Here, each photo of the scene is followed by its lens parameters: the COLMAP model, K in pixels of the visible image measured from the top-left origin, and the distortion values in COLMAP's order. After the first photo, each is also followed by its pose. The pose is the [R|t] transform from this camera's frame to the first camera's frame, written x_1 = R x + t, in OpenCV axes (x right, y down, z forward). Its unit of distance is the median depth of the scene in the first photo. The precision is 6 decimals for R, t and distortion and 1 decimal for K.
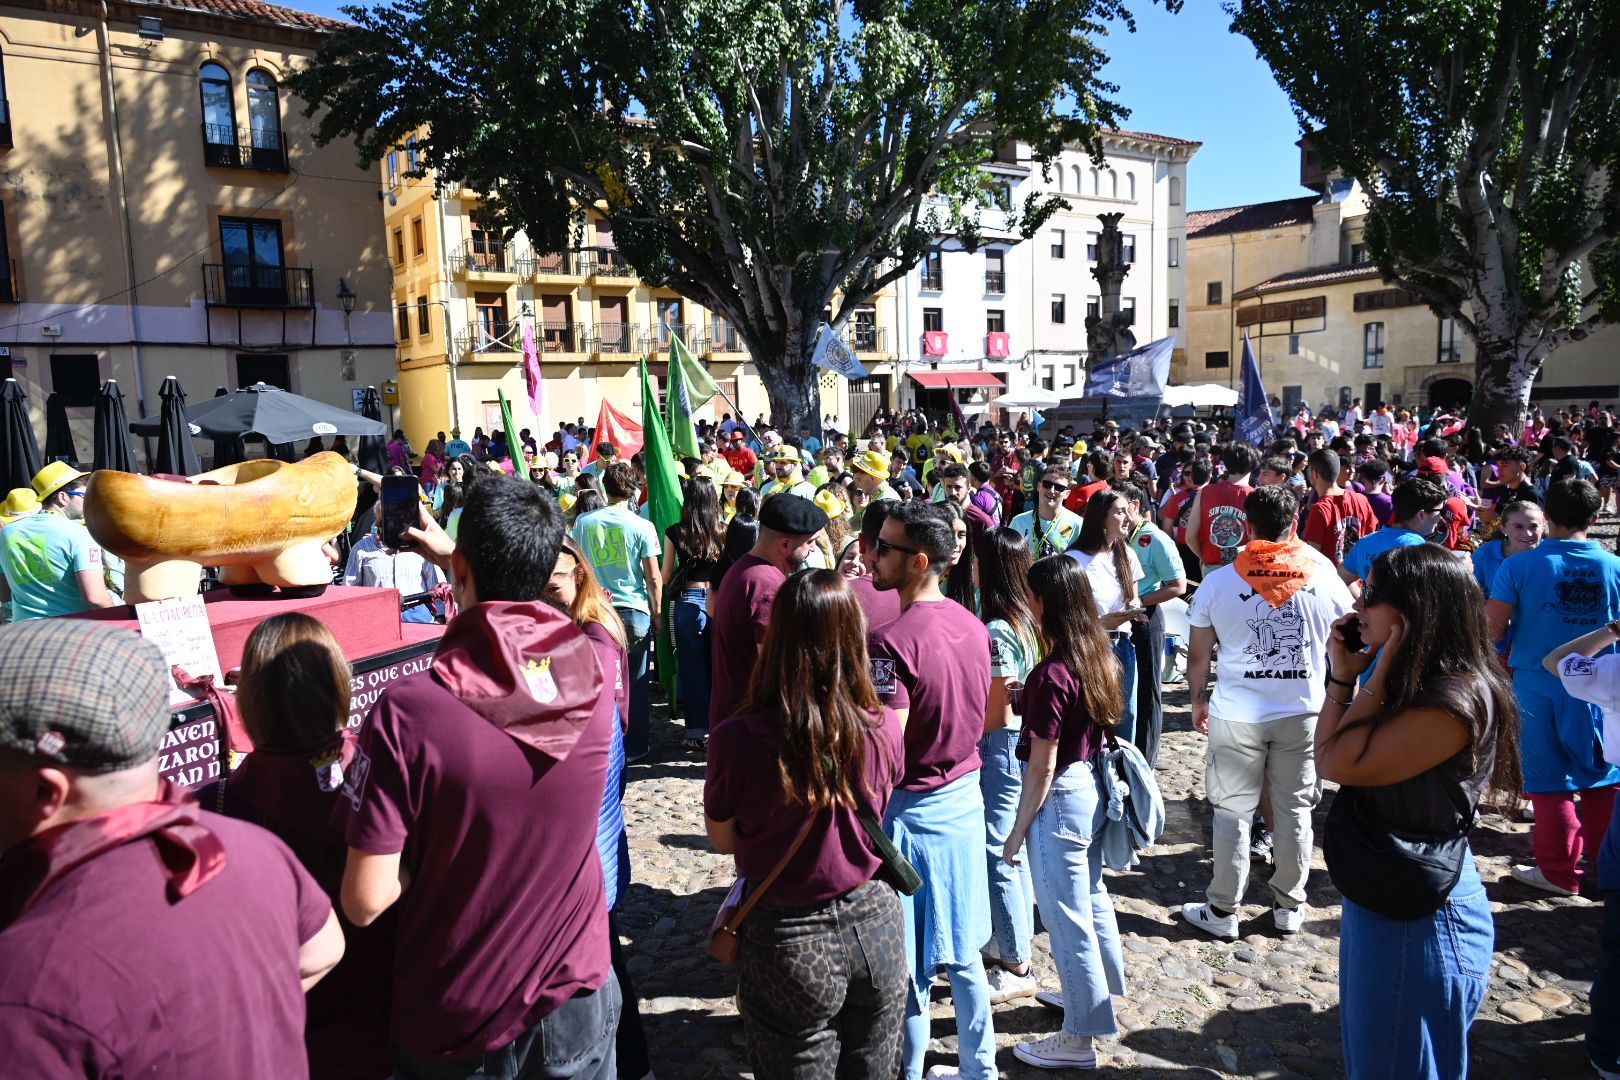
lens RADIAL K [[1103.1, 0, 823.9], [0, 1103.1, 551.1], [0, 0, 1]] dist [0.005584, -0.008356]
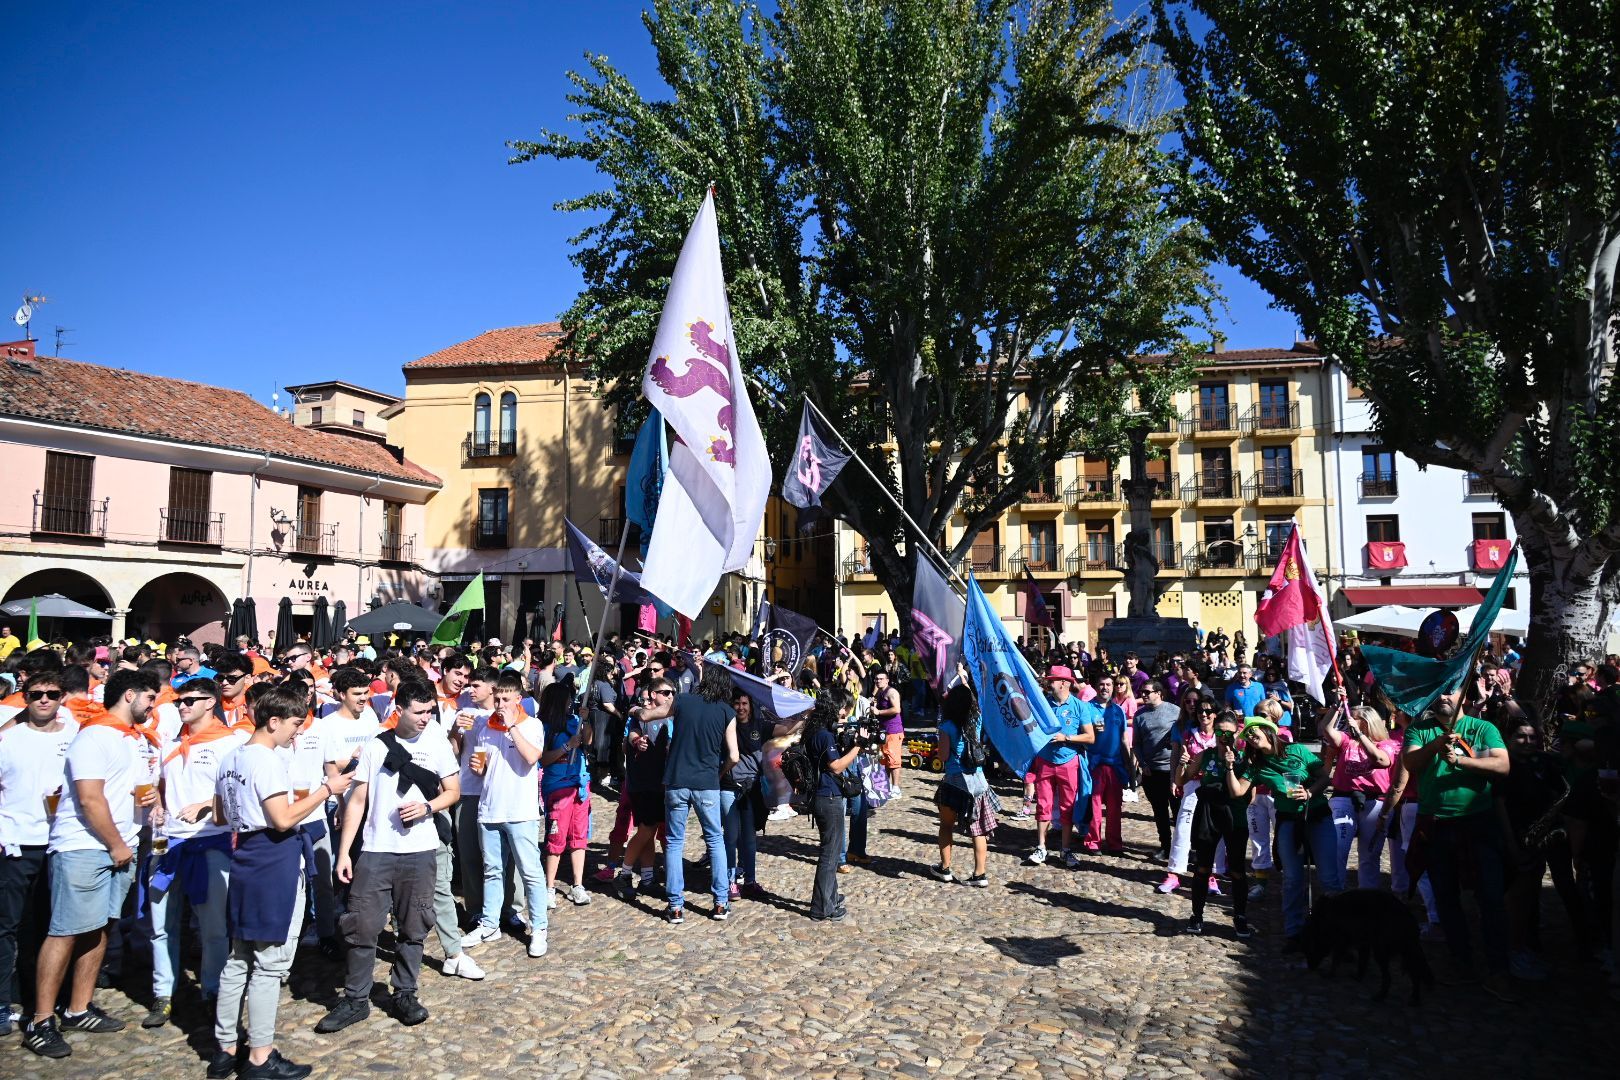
lens RADIAL K [[1073.1, 0, 799.0], [0, 1073.1, 537.8], [0, 0, 1]] dist [0.007536, -0.014643]
pose [[0.740189, -0.038178, -0.671314, 0.330123], [-0.104189, 0.979816, -0.170601, -0.011352], [0.664278, 0.196221, 0.721271, 0.092141]]
